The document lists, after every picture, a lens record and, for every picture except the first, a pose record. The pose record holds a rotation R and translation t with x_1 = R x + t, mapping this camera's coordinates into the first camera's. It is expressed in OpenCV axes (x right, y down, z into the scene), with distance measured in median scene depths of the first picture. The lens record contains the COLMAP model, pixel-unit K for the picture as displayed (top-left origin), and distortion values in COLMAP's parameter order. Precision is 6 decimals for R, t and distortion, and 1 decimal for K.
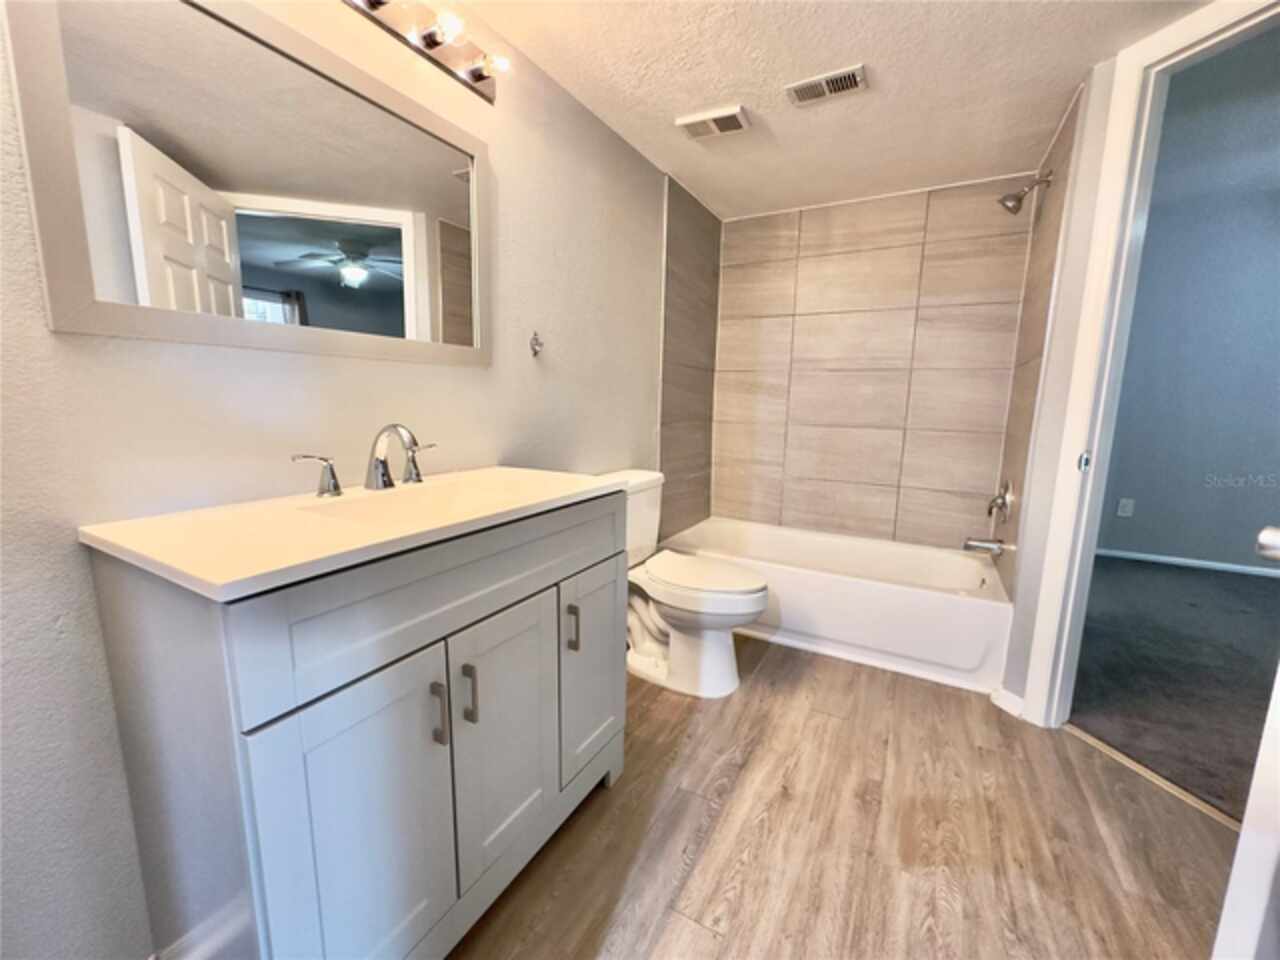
lens RADIAL K [[517.3, 0, 640.0], [0, 517.3, 480.0], [0, 0, 1]] dist [-0.002277, -0.000125]
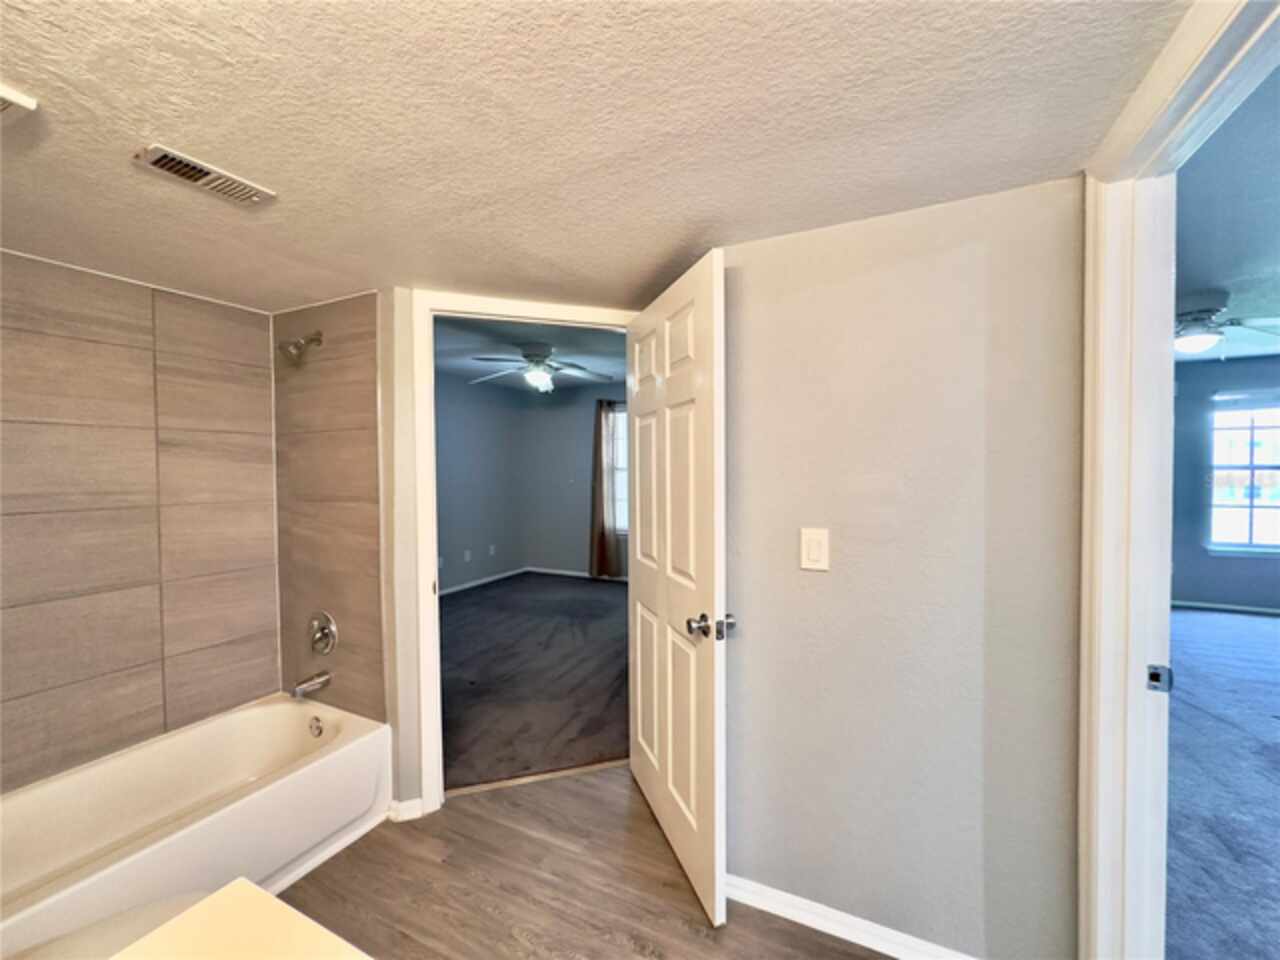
lens RADIAL K [[512.0, 0, 640.0], [0, 512.0, 480.0], [0, 0, 1]] dist [-0.001779, 0.000250]
pose [[-0.050273, -0.046069, 0.997672, -0.377890], [0.156840, 0.986177, 0.053441, -0.252309], [-0.986344, 0.159162, -0.042352, 0.445958]]
